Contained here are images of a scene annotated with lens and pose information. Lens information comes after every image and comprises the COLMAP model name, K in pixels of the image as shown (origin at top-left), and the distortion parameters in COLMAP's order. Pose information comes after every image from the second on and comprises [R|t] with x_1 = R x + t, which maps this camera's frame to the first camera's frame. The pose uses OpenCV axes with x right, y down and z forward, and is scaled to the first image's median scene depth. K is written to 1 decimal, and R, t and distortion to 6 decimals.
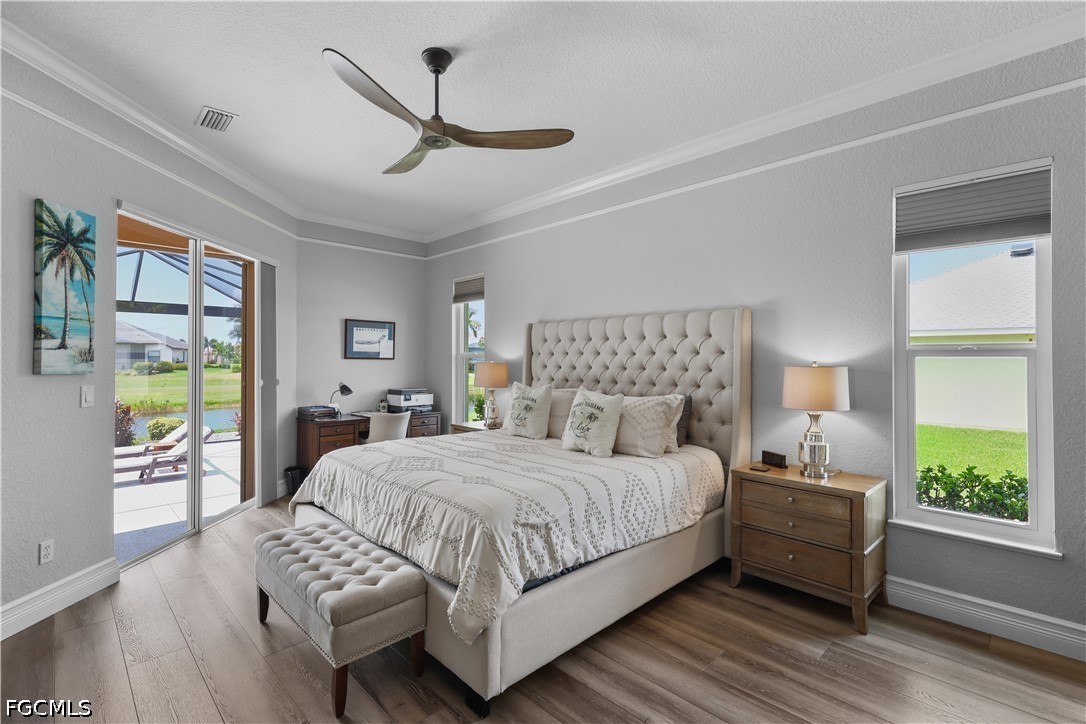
lens RADIAL K [[494.6, 0, 543.0], [0, 494.6, 356.2], [0, 0, 1]] dist [0.007229, 0.000007]
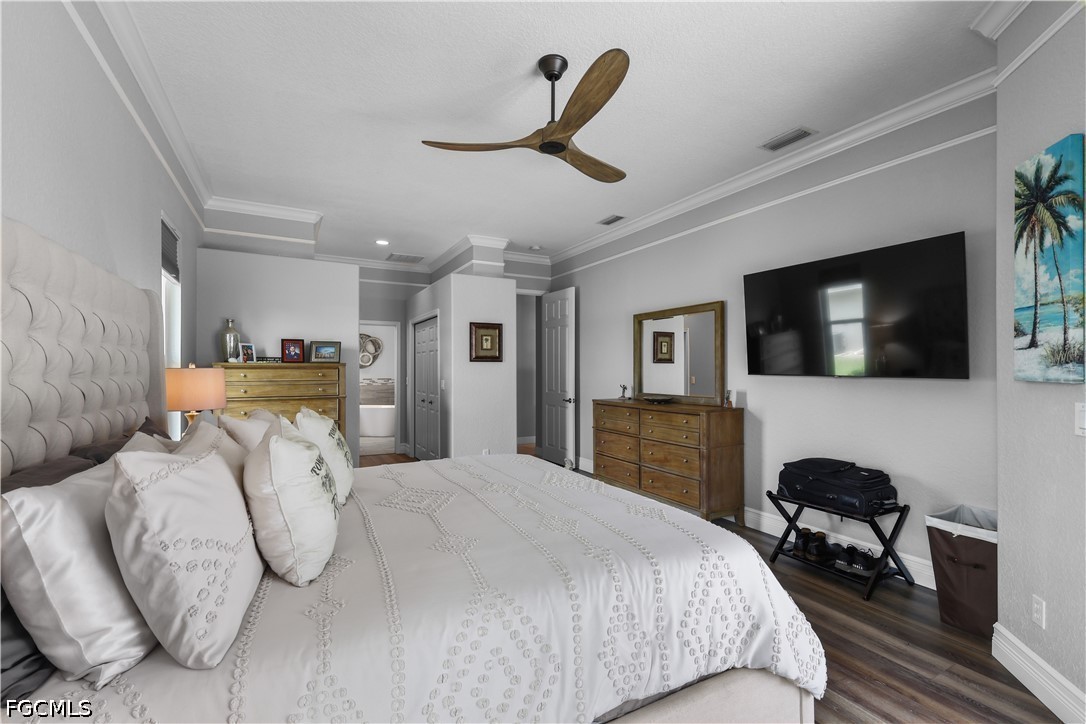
lens RADIAL K [[473.9, 0, 537.2], [0, 473.9, 368.2], [0, 0, 1]] dist [0.004522, -0.001069]
pose [[-0.953713, -0.004502, 0.300685, -0.444728], [-0.007392, 0.999937, -0.008476, 0.026236], [-0.300627, -0.010307, -0.953686, 1.802663]]
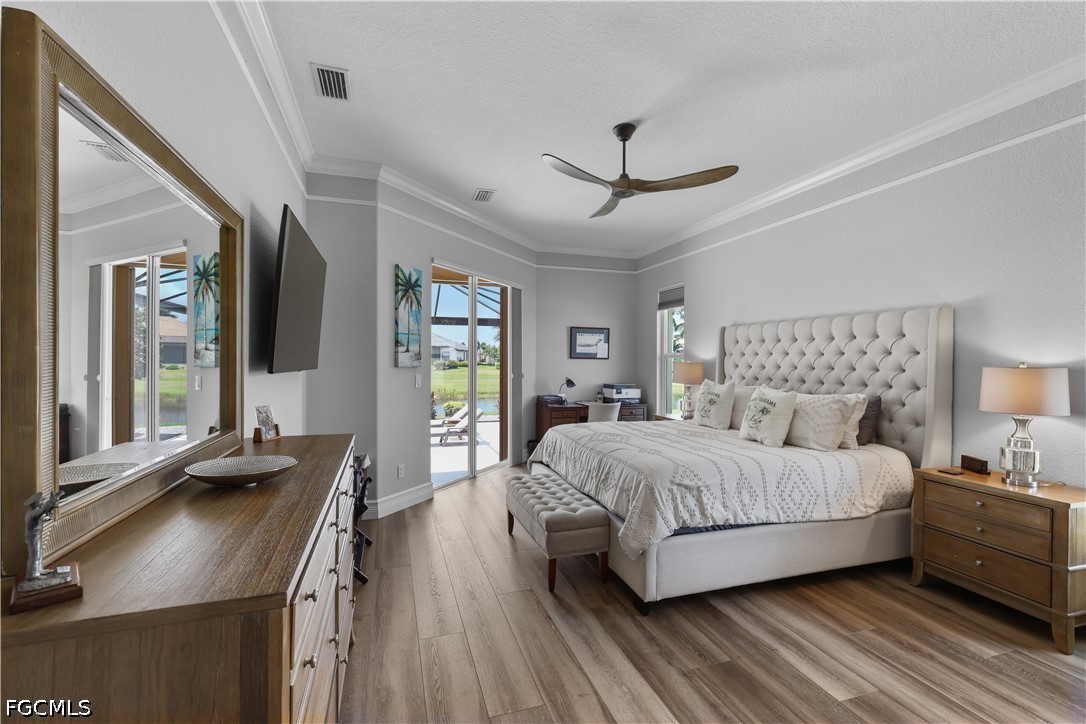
lens RADIAL K [[473.9, 0, 542.1], [0, 473.9, 361.1], [0, 0, 1]] dist [0.004522, -0.001069]
pose [[0.894424, 0.004618, -0.447195, 0.146005], [-0.000109, 0.999949, 0.010108, -0.000720], [0.447219, -0.008992, 0.894379, -0.212390]]
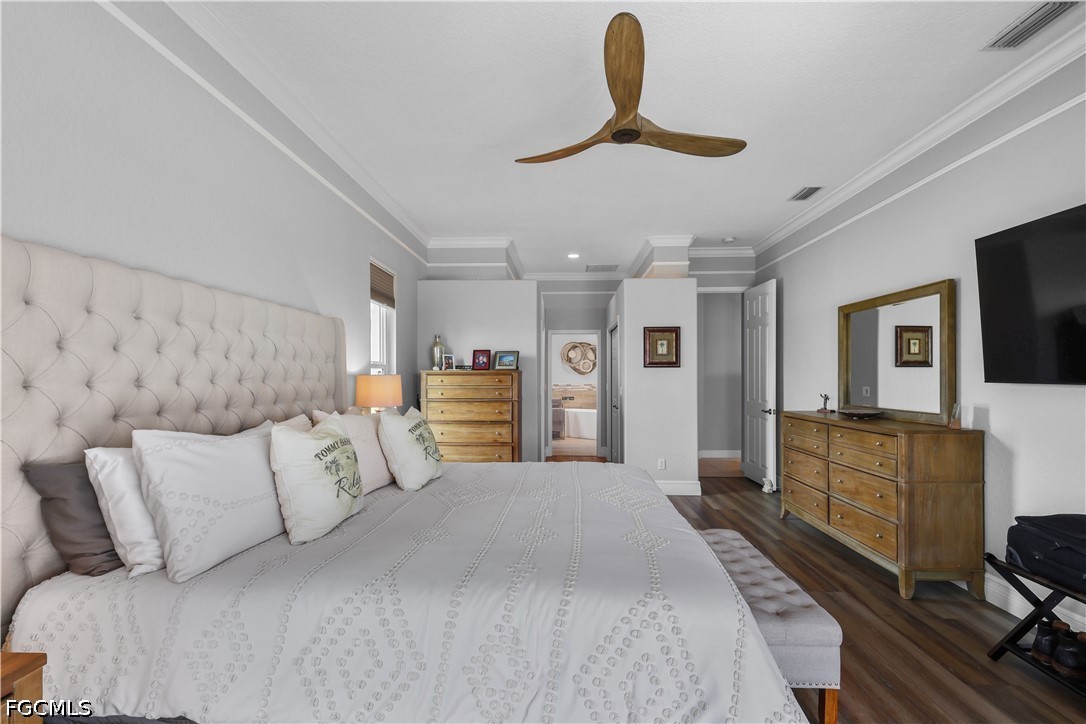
lens RADIAL K [[473.9, 0, 540.7], [0, 473.9, 377.8], [0, 0, 1]] dist [0.004522, -0.001069]
pose [[-0.672453, -0.007400, 0.740103, -0.721007], [-0.008139, 0.999963, 0.002603, 0.023991], [-0.740095, -0.004273, -0.672488, 1.607978]]
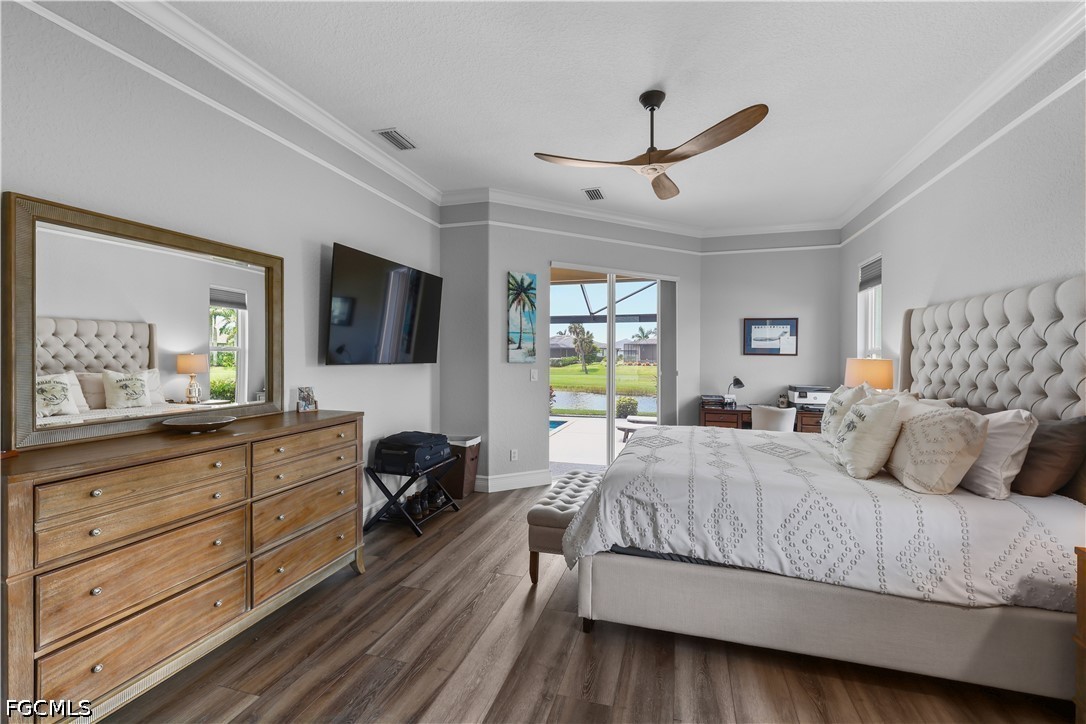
lens RADIAL K [[473.9, 0, 544.3], [0, 473.9, 356.0], [0, 0, 1]] dist [0.004522, -0.001069]
pose [[0.478290, 0.000713, -0.878202, 0.610888], [0.003826, 0.999988, 0.002896, 0.006096], [0.878194, -0.004746, 0.478282, 0.217571]]
